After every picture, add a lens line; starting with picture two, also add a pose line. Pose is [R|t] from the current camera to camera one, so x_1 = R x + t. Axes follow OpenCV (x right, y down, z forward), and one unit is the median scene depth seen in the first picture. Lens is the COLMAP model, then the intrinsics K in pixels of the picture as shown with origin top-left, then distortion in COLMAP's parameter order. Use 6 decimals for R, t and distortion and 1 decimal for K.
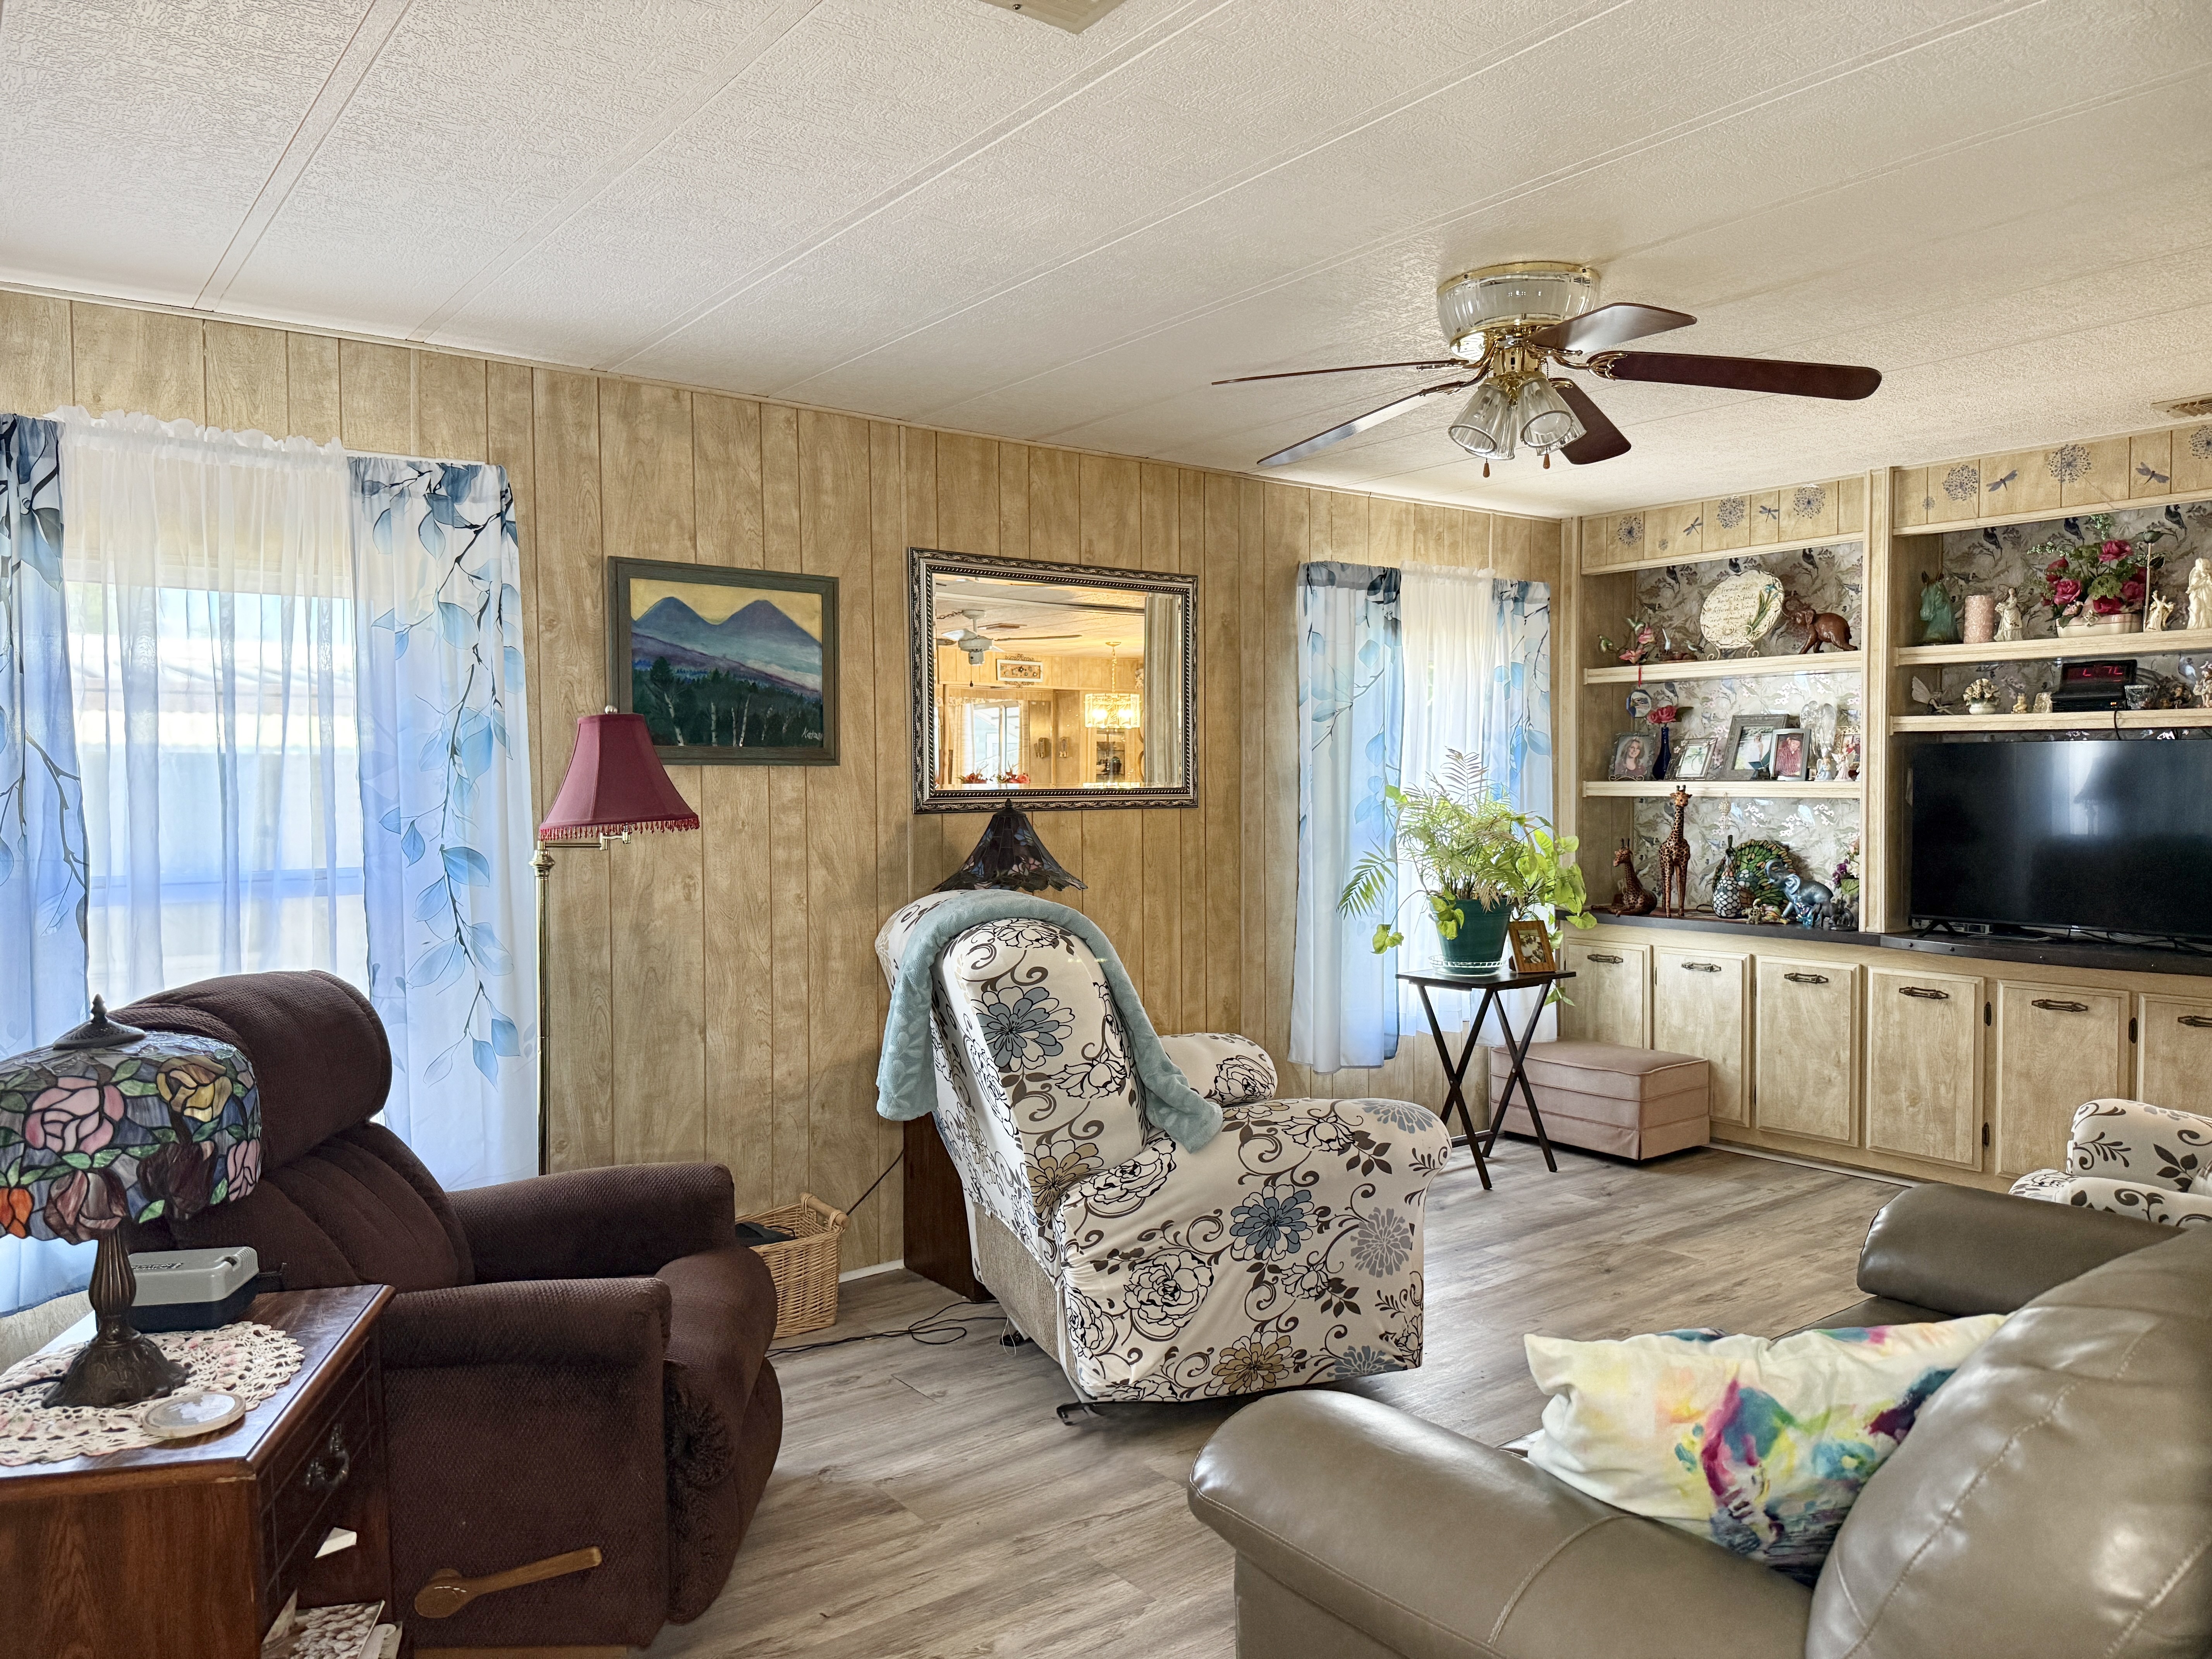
lens RADIAL K [[1558.2, 0, 1106.0], [0, 1558.2, 829.5], [0, 0, 1]] dist [0.135842, -0.218827]
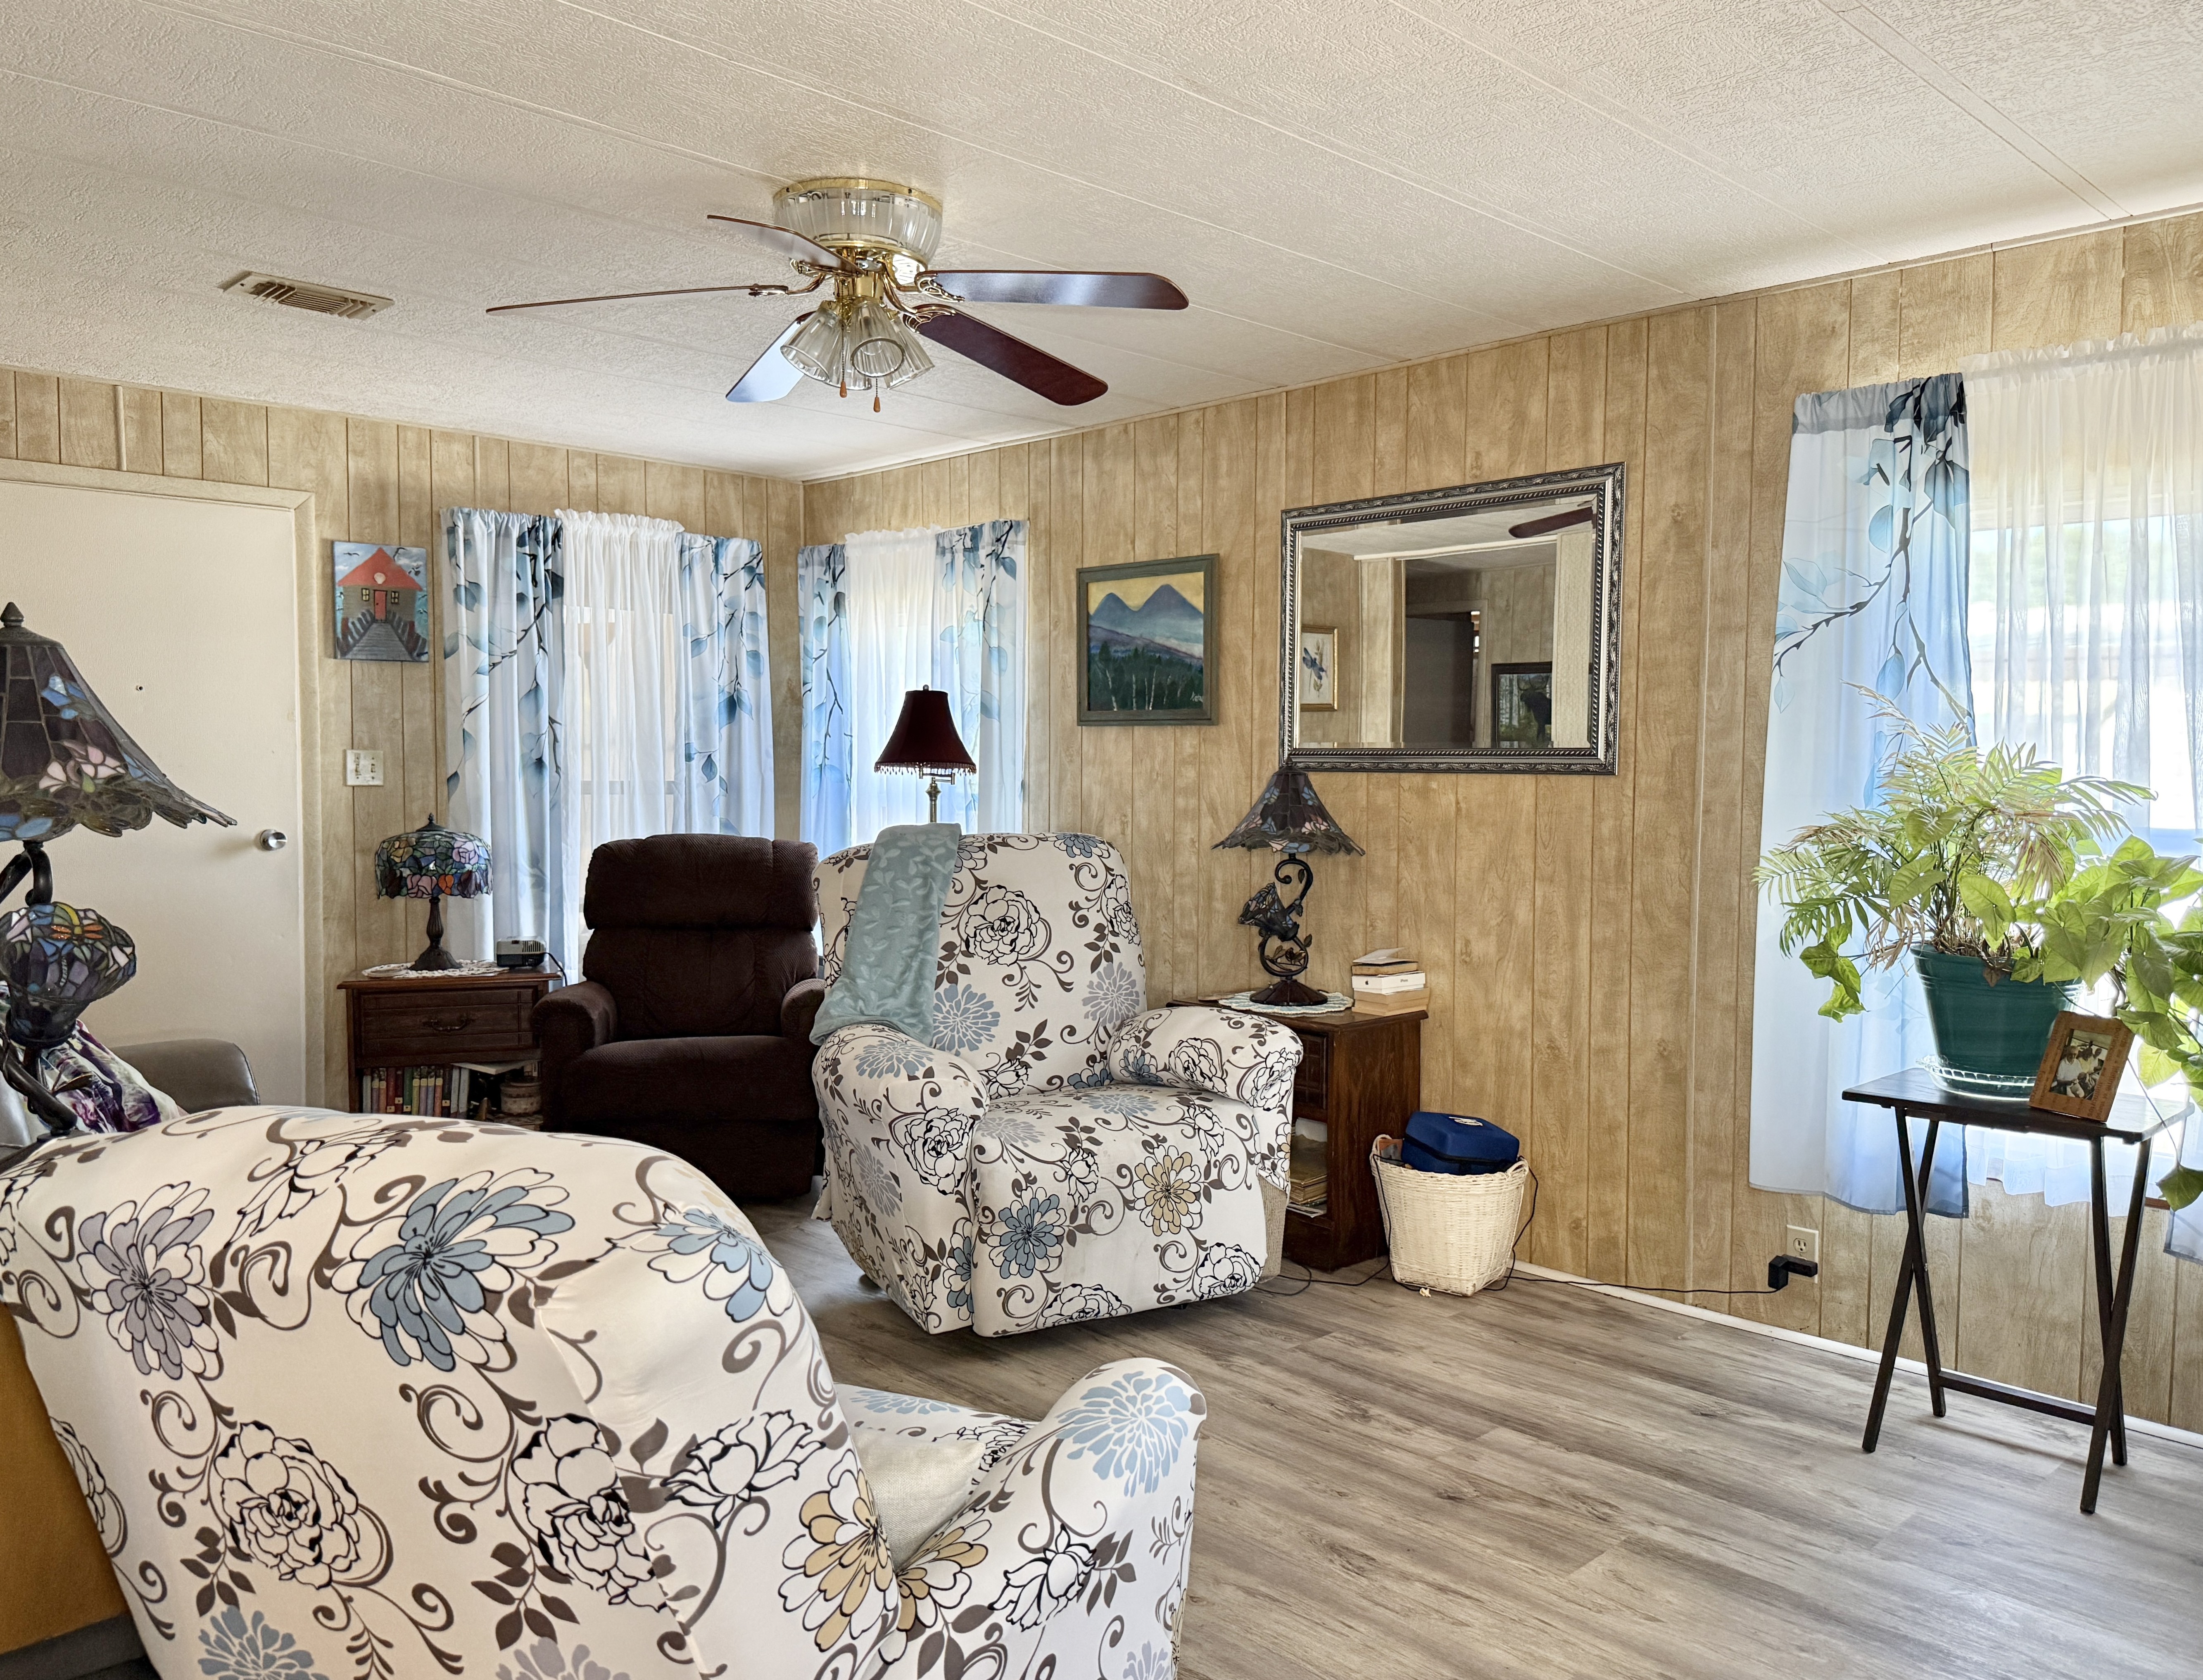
lens RADIAL K [[1652.7, 0, 1101.5], [0, 1652.7, 840.0], [0, 0, 1]] dist [0.193657, -0.415128]
pose [[0.114724, 0.056038, -0.991816, 0.939543], [-0.042110, 0.997785, 0.051504, -0.015805], [0.992504, 0.035856, 0.116830, 0.751480]]
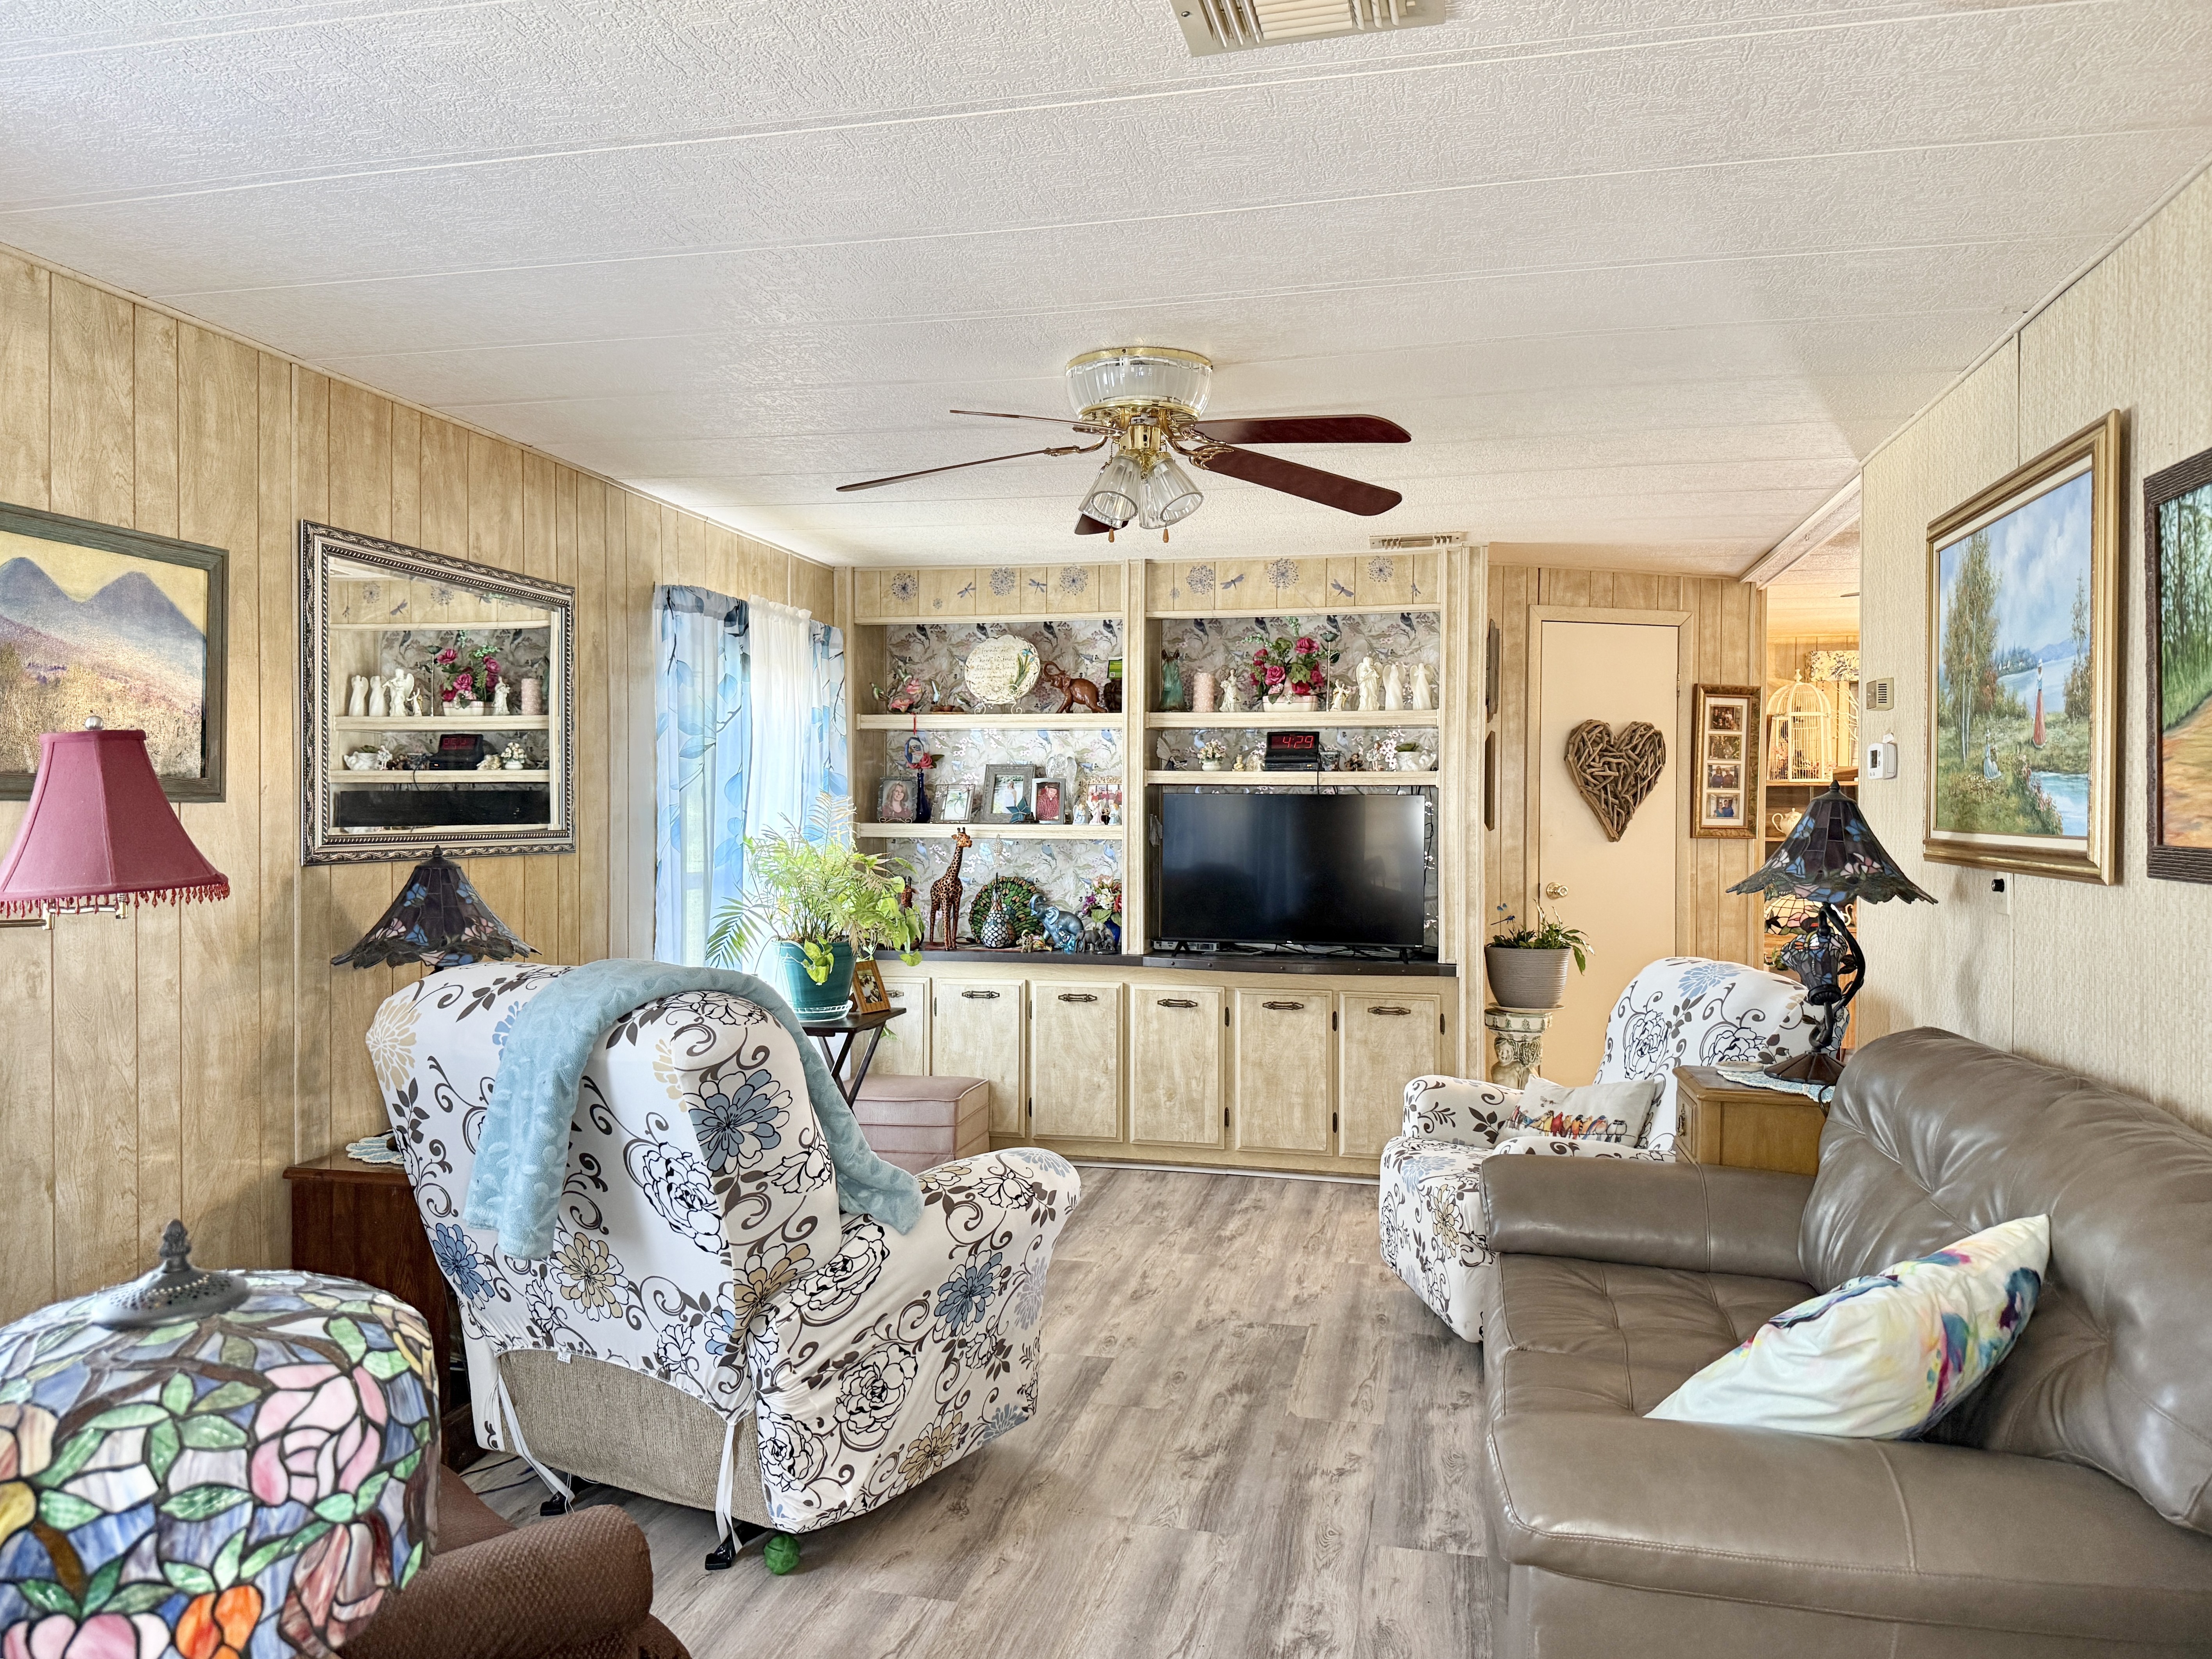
lens RADIAL K [[1561.4, 0, 1106.0], [0, 1561.4, 829.5], [0, 0, 1]] dist [0.094760, -0.164895]
pose [[0.766544, 0.000420, 0.642191, -0.316204], [0.013671, 0.999763, -0.016972, -0.009238], [-0.642046, 0.021789, 0.766356, 0.153134]]
